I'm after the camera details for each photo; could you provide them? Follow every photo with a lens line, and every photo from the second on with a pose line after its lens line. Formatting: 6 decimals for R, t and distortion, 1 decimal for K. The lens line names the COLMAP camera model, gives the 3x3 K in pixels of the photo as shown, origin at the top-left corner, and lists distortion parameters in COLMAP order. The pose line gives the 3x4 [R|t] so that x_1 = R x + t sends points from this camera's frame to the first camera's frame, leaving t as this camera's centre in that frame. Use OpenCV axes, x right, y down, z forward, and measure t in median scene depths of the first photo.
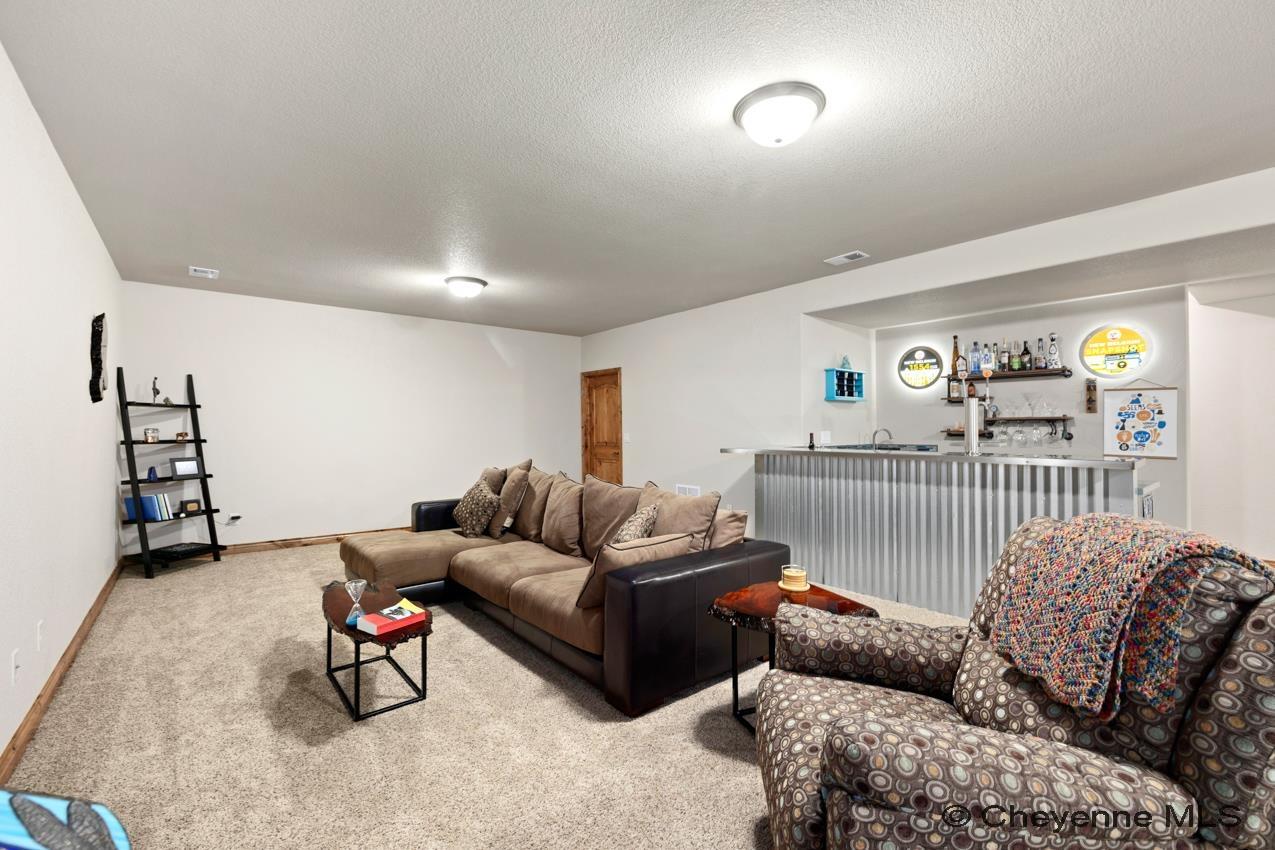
lens RADIAL K [[536.7, 0, 637.5], [0, 536.7, 425.0], [0, 0, 1]] dist [0.000841, 0.000041]
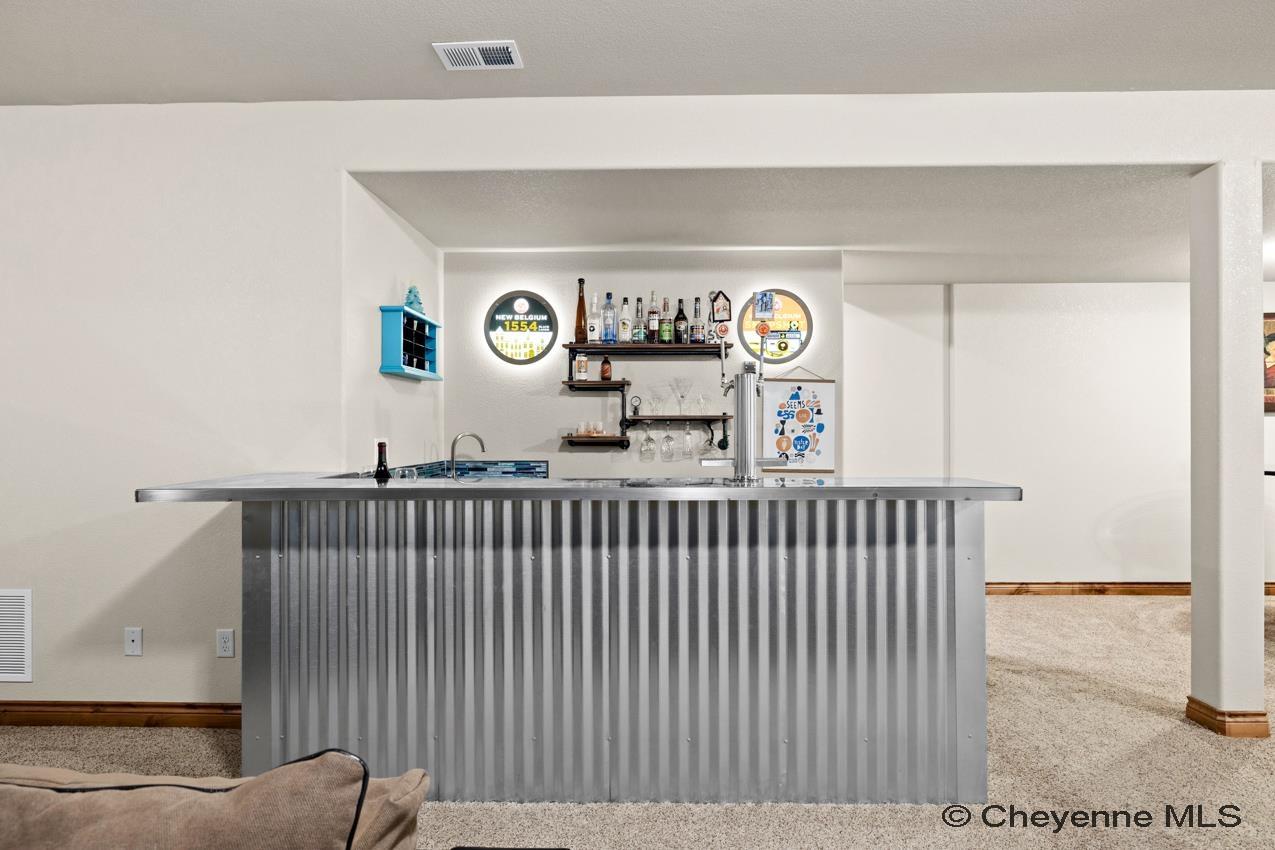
lens RADIAL K [[743.0, 0, 637.5], [0, 743.0, 425.0], [0, 0, 1]] dist [-0.000809, 0.000059]
pose [[0.653074, 0.008948, 0.757241, 0.003975], [-0.004817, 0.999959, -0.007662, 0.004032], [-0.757279, 0.001356, 0.653090, 0.443634]]
